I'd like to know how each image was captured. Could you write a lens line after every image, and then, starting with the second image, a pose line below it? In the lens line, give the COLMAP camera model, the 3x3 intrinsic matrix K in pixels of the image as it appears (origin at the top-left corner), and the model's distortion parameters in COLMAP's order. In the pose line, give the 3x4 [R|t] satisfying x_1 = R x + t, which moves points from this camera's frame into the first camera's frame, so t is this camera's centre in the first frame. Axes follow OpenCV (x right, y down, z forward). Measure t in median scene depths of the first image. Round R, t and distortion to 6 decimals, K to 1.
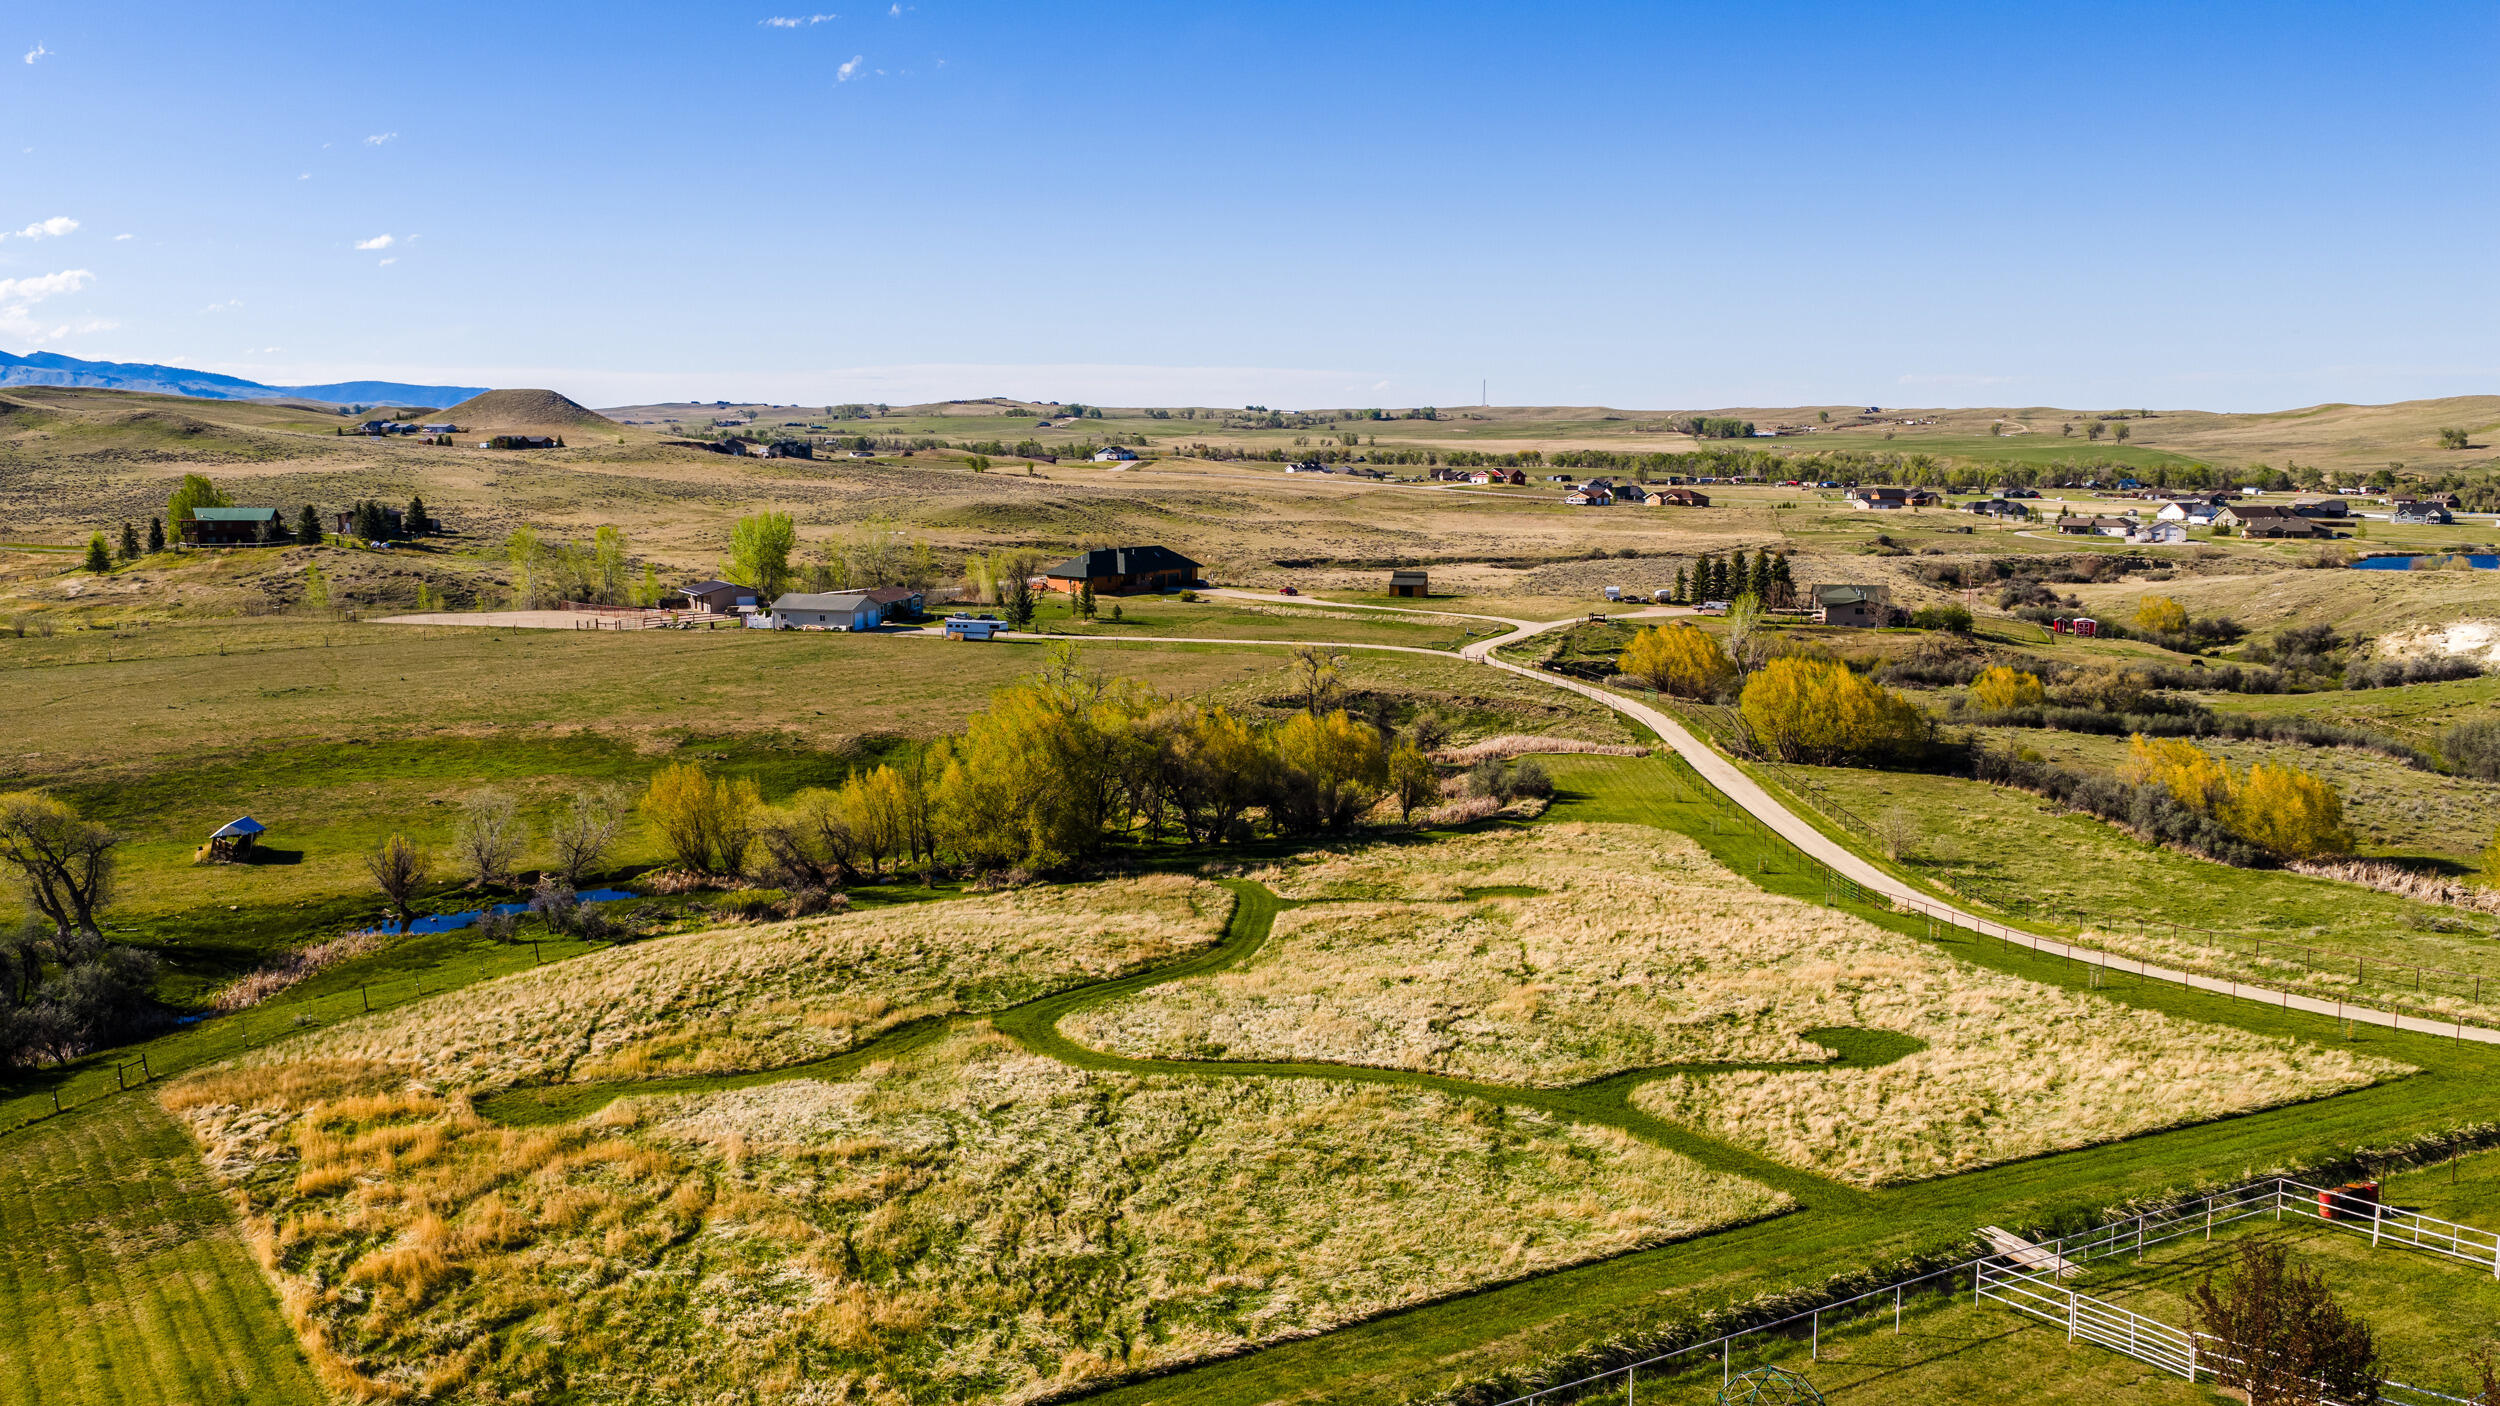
lens RADIAL K [[2066.0, 0, 1258.5], [0, 2066.0, 686.9], [0, 0, 1]] dist [0.016061, -0.023039]
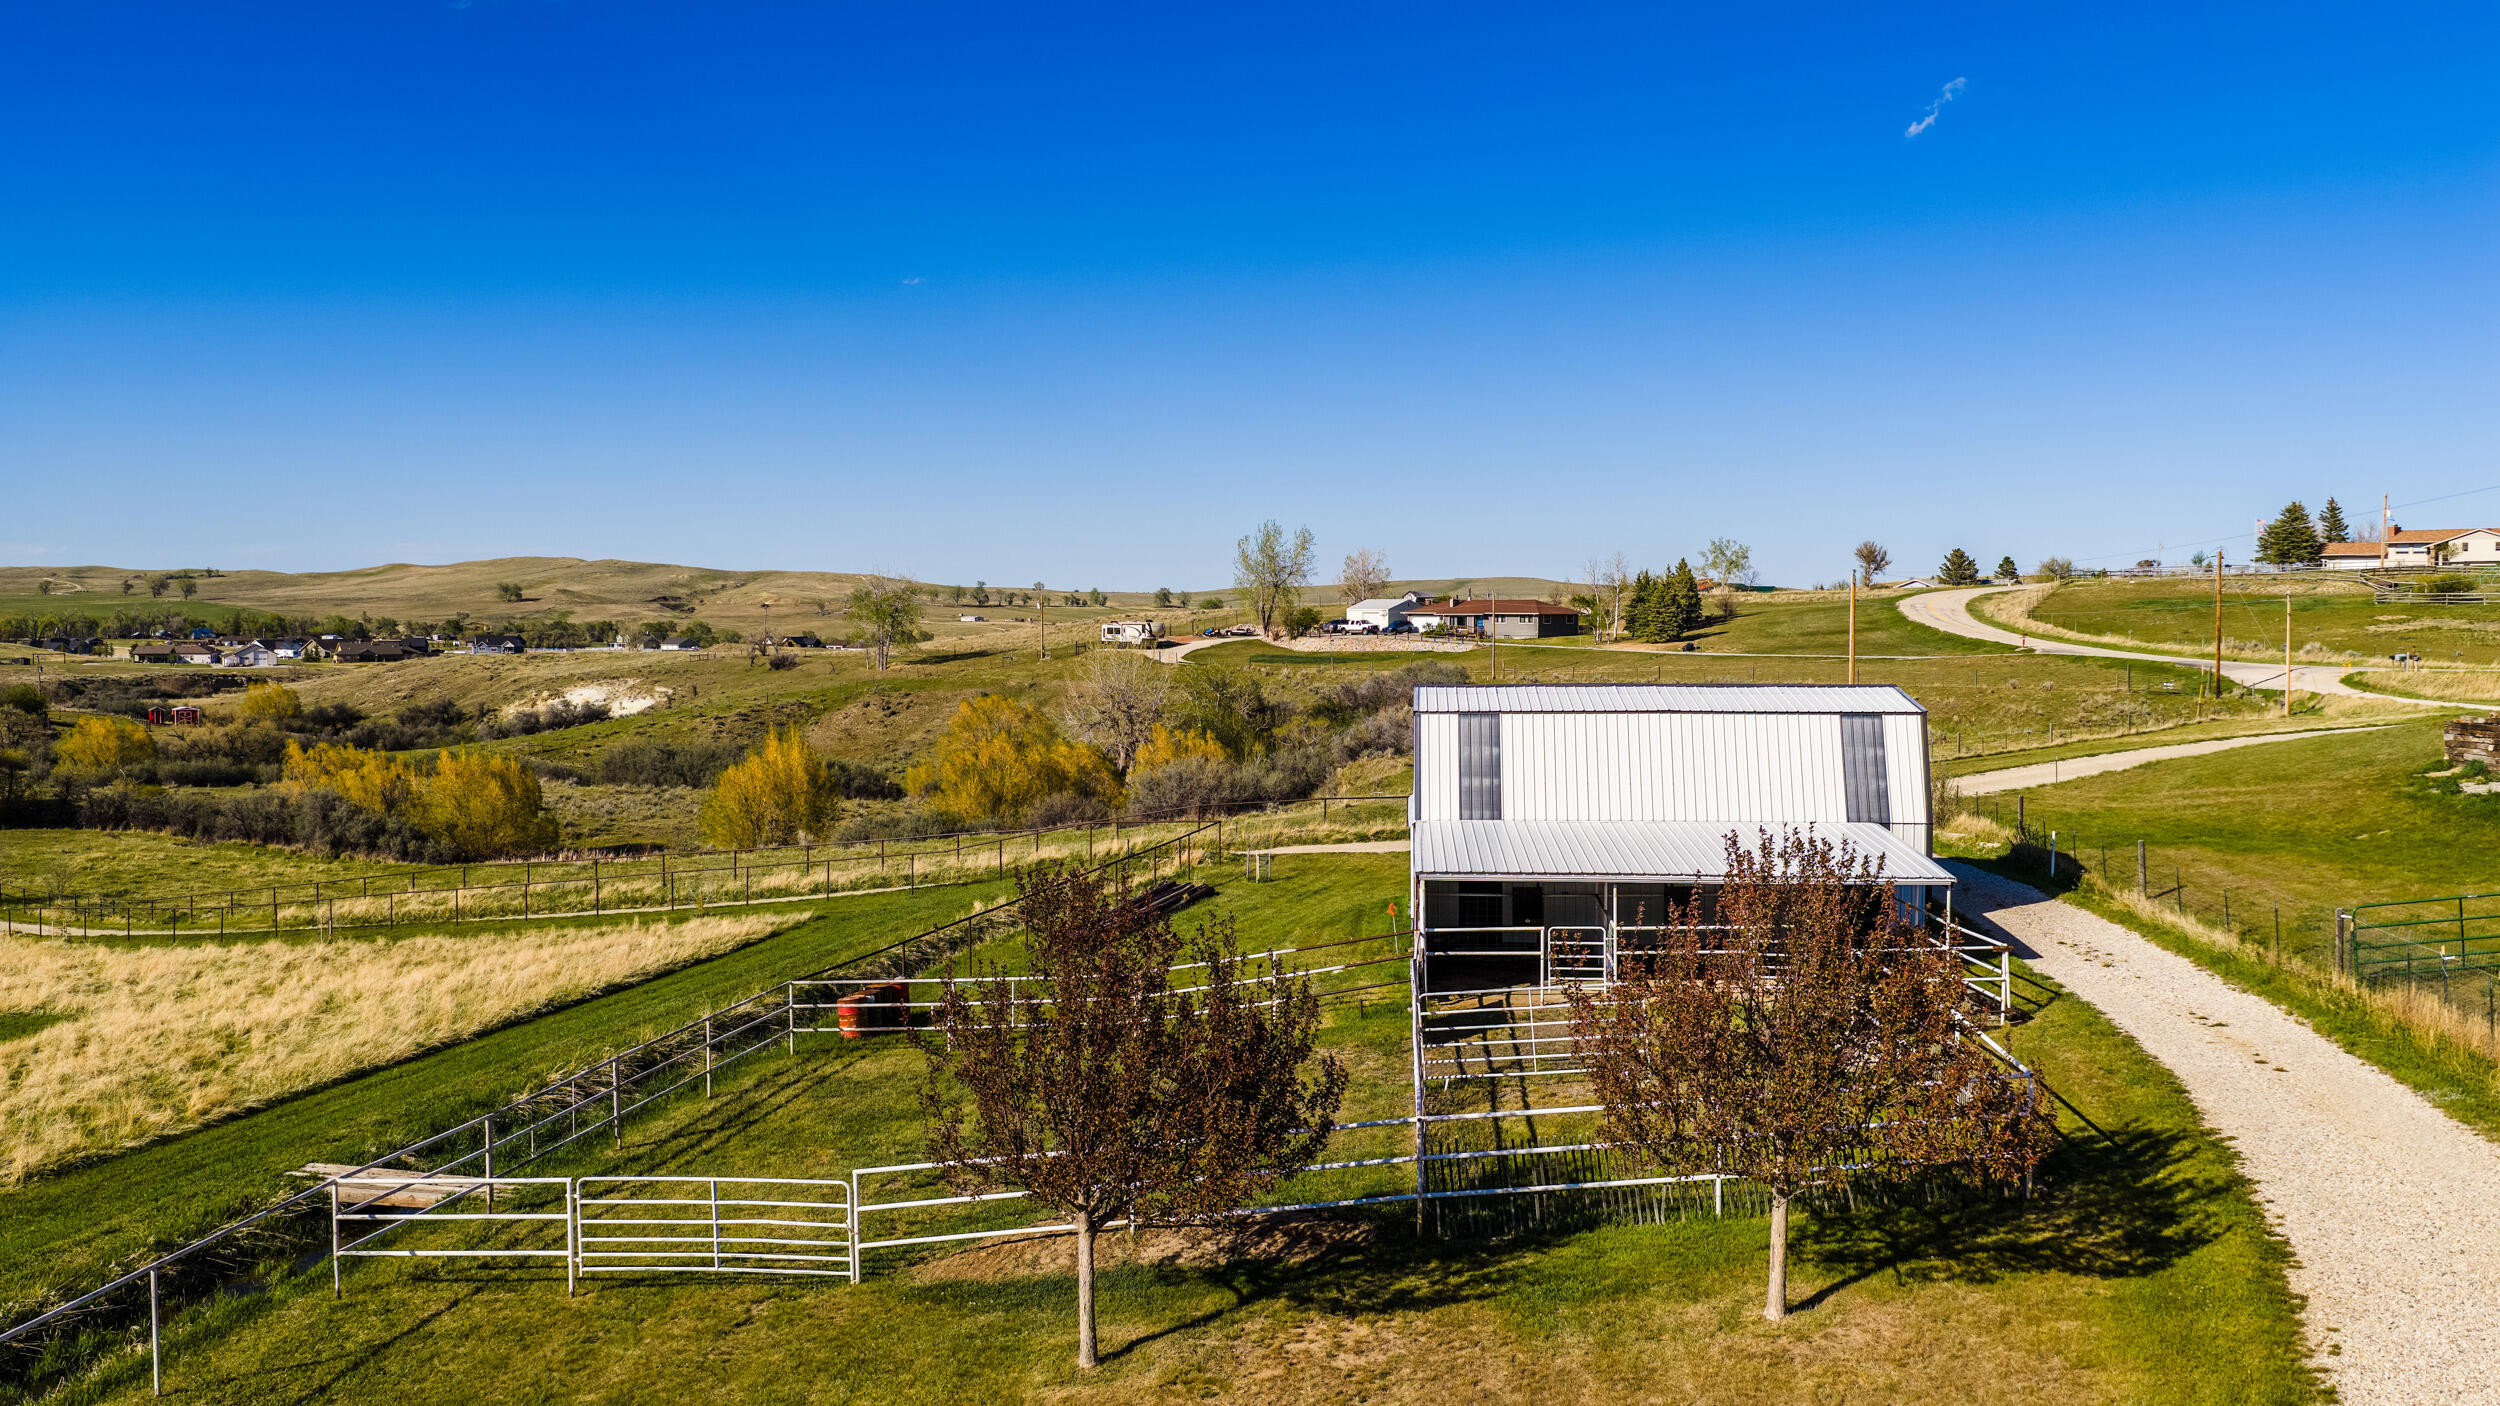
lens RADIAL K [[2062.5, 0, 1243.2], [0, 2062.5, 695.9], [0, 0, 1]] dist [0.028072, -0.053647]
pose [[0.648415, -0.037044, 0.760385, 0.044442], [0.097465, 0.994635, -0.034656, 0.063039], [-0.755022, 0.096582, 0.648547, 0.171090]]
